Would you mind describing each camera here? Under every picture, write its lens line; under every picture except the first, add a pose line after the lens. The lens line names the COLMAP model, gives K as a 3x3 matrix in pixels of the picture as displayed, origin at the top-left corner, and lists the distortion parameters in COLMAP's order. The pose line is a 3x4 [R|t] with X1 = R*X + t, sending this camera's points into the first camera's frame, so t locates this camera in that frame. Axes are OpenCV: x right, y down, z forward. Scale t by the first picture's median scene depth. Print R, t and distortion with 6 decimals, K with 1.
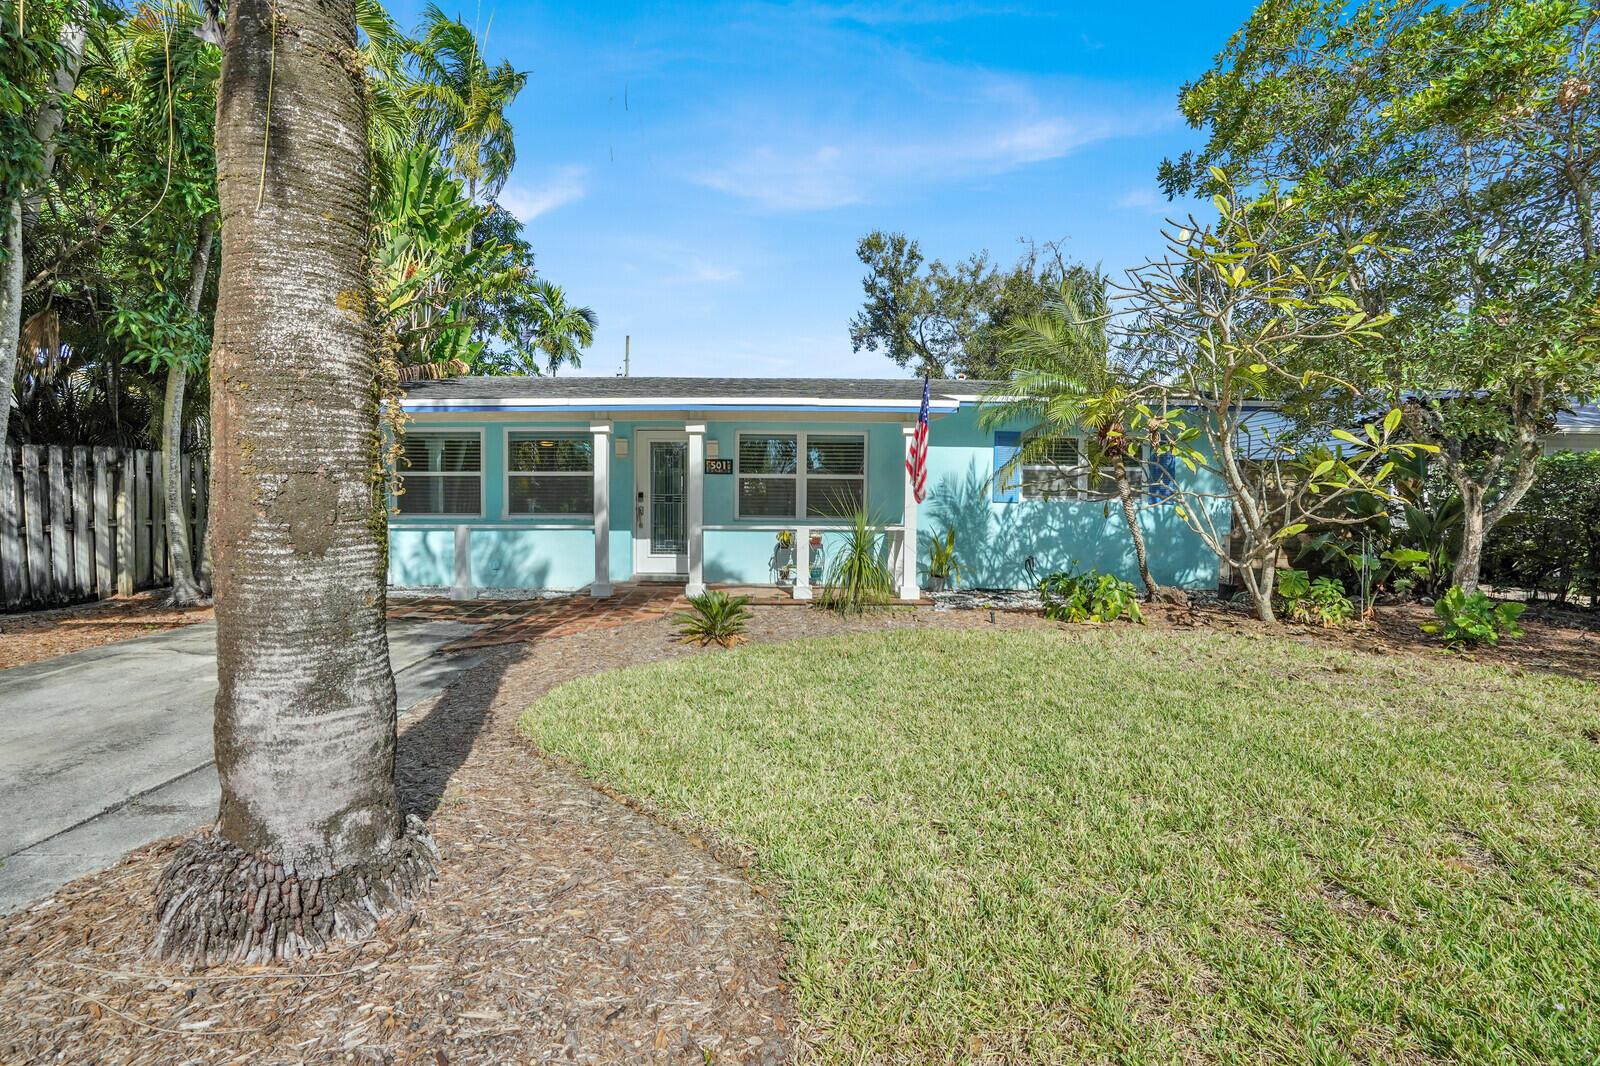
lens RADIAL K [[758.5, 0, 796.8], [0, 758.5, 541.4], [0, 0, 1]] dist [-0.055923, 0.023294]
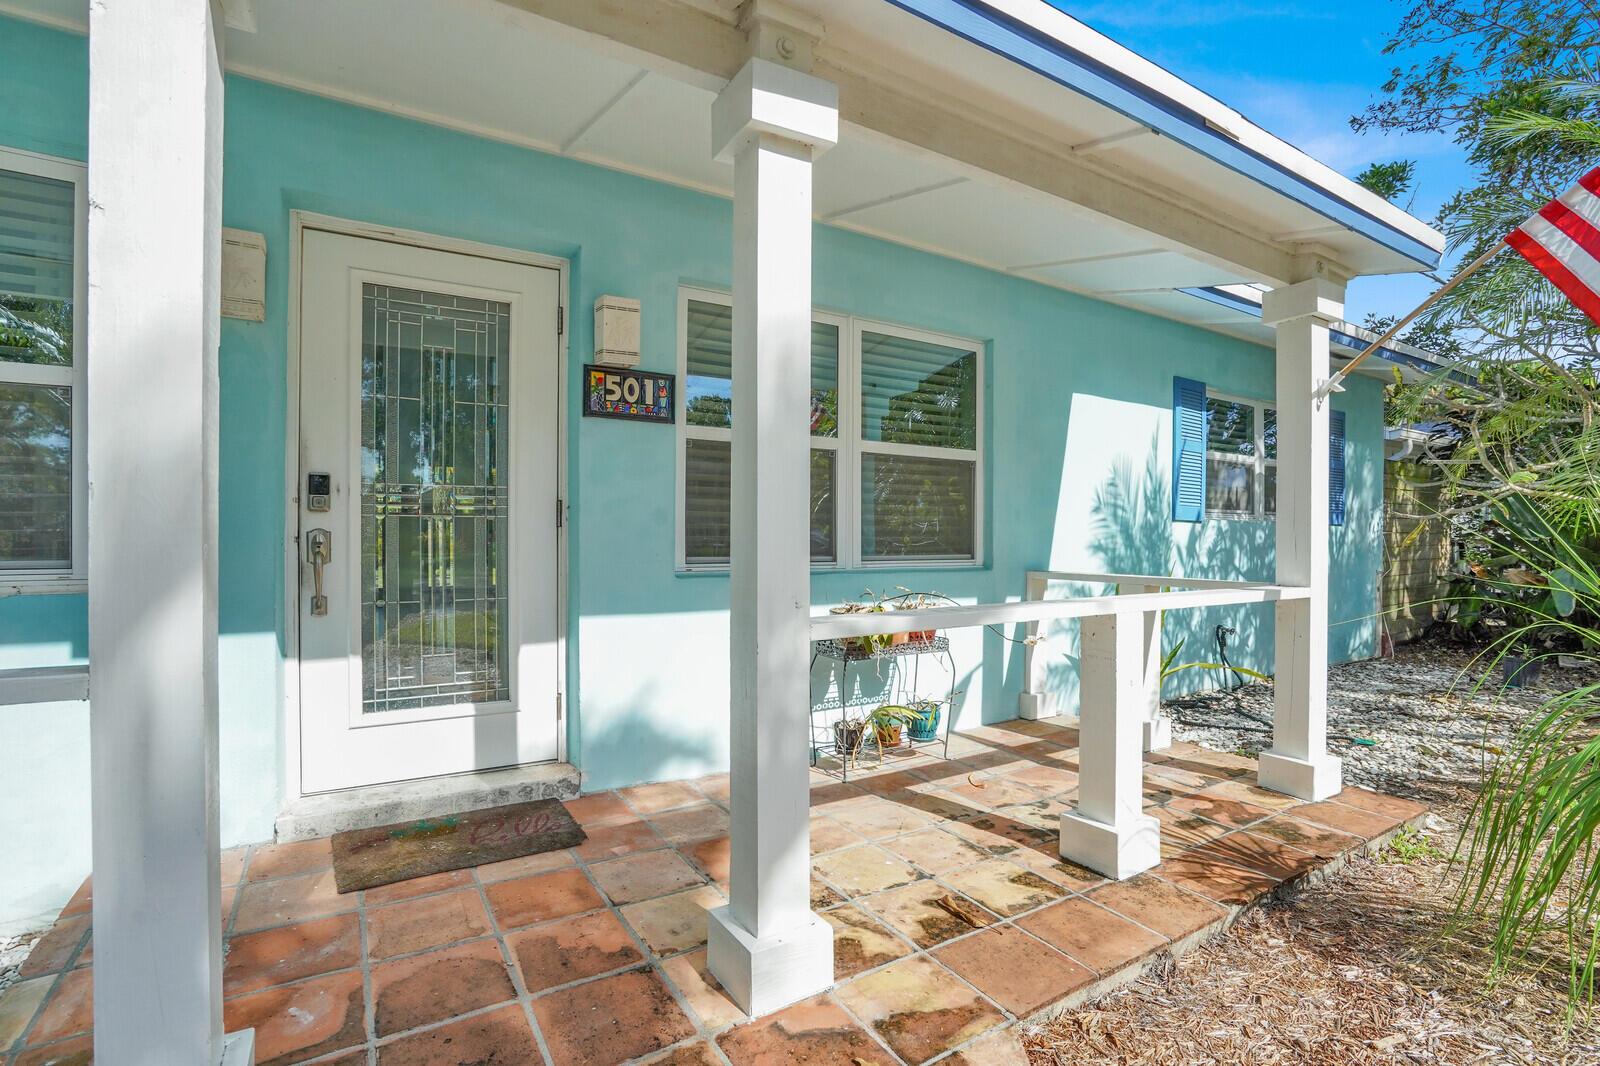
lens RADIAL K [[758.5, 0, 796.8], [0, 758.5, 541.4], [0, 0, 1]] dist [-0.055923, 0.023294]
pose [[0.860424, -0.006758, 0.509534, -0.219775], [0.026764, 0.999131, -0.031942, -0.033660], [-0.508875, 0.041121, 0.859858, 0.796759]]
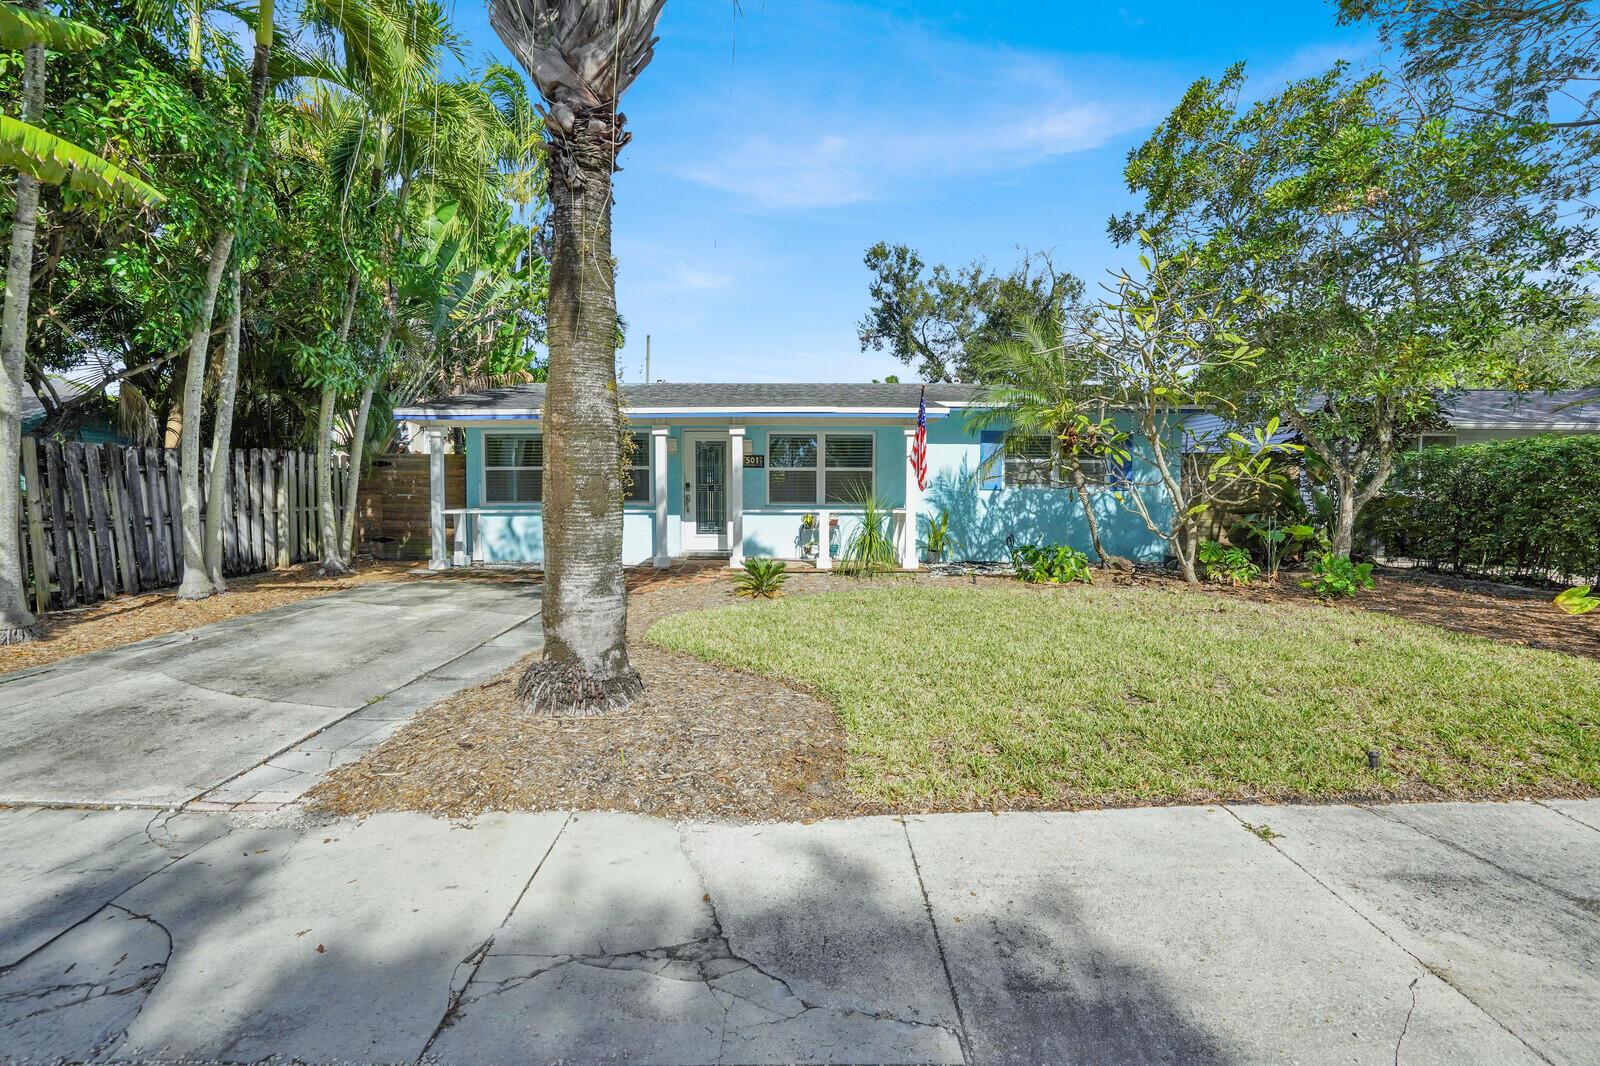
lens RADIAL K [[749.6, 0, 798.7], [0, 749.6, 534.4], [0, 0, 1]] dist [-0.058776, 0.022598]
pose [[0.999961, -0.004612, -0.007587, -0.023068], [0.004654, 0.999974, 0.005467, 0.012589], [0.007562, -0.005502, 0.999956, -0.214131]]
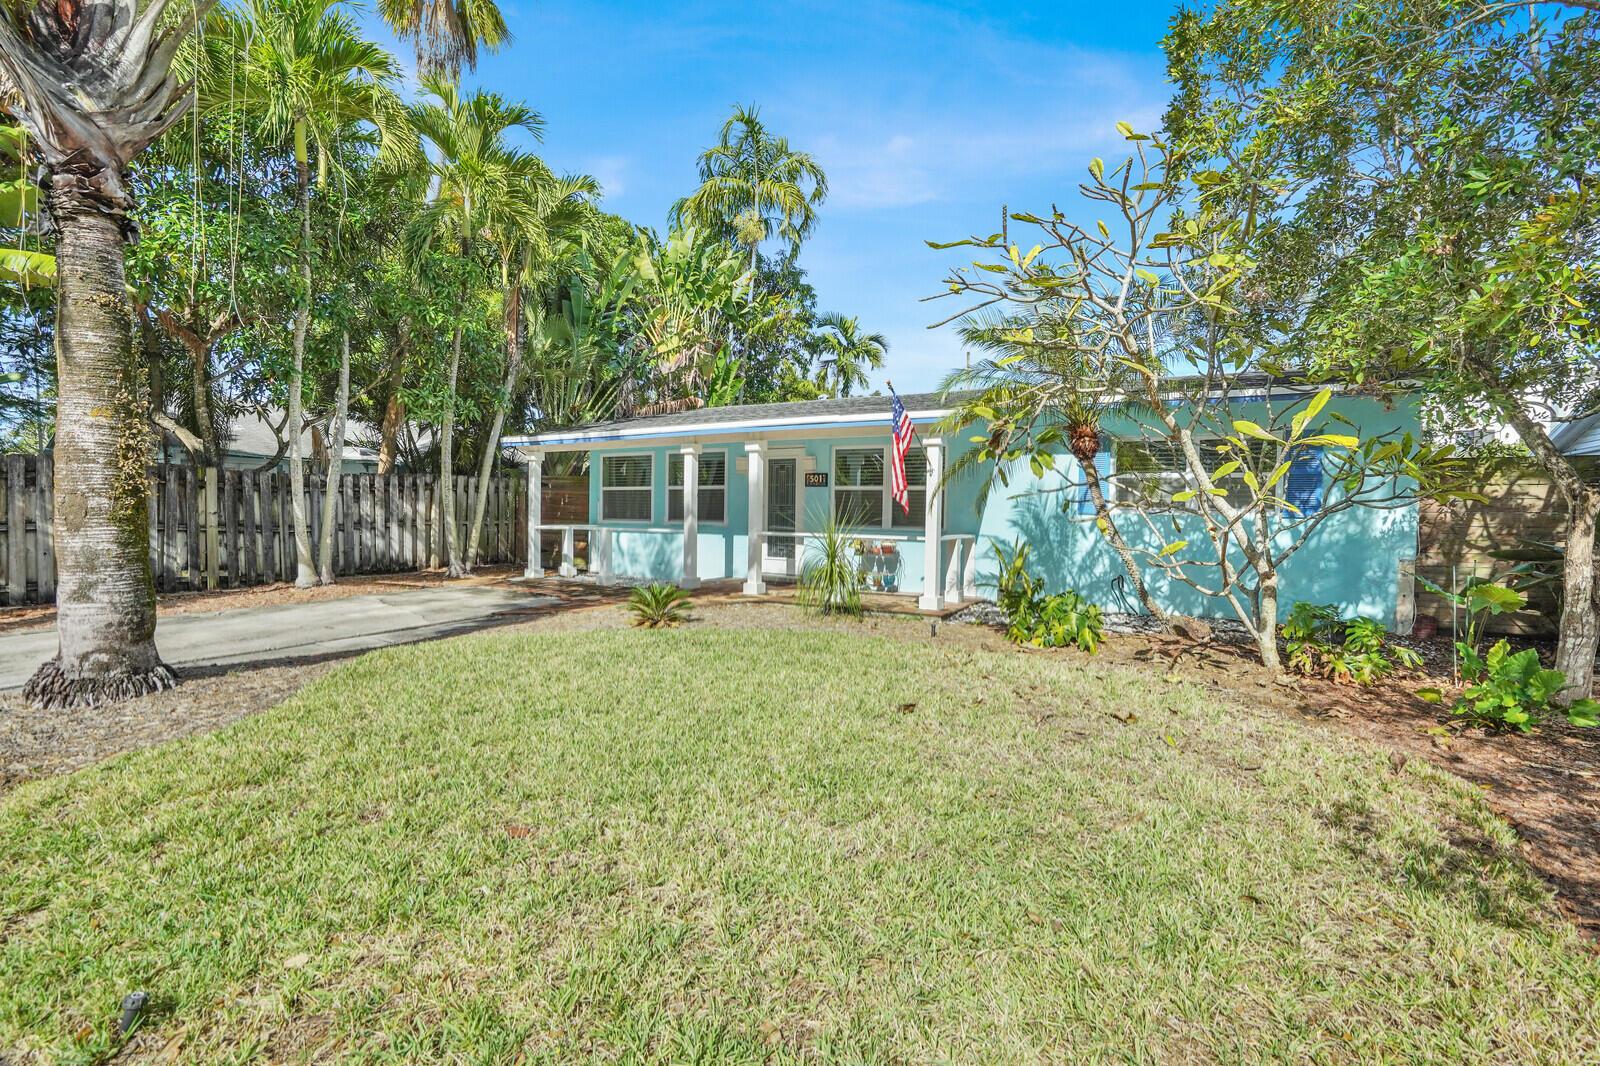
lens RADIAL K [[750.1, 0, 793.0], [0, 750.1, 534.6], [0, 0, 1]] dist [-0.059070, 0.022617]
pose [[0.847338, 0.021755, -0.530608, 0.495873], [-0.034261, 0.999318, -0.013740, -0.002948], [0.529948, 0.029821, 0.847506, 0.068114]]
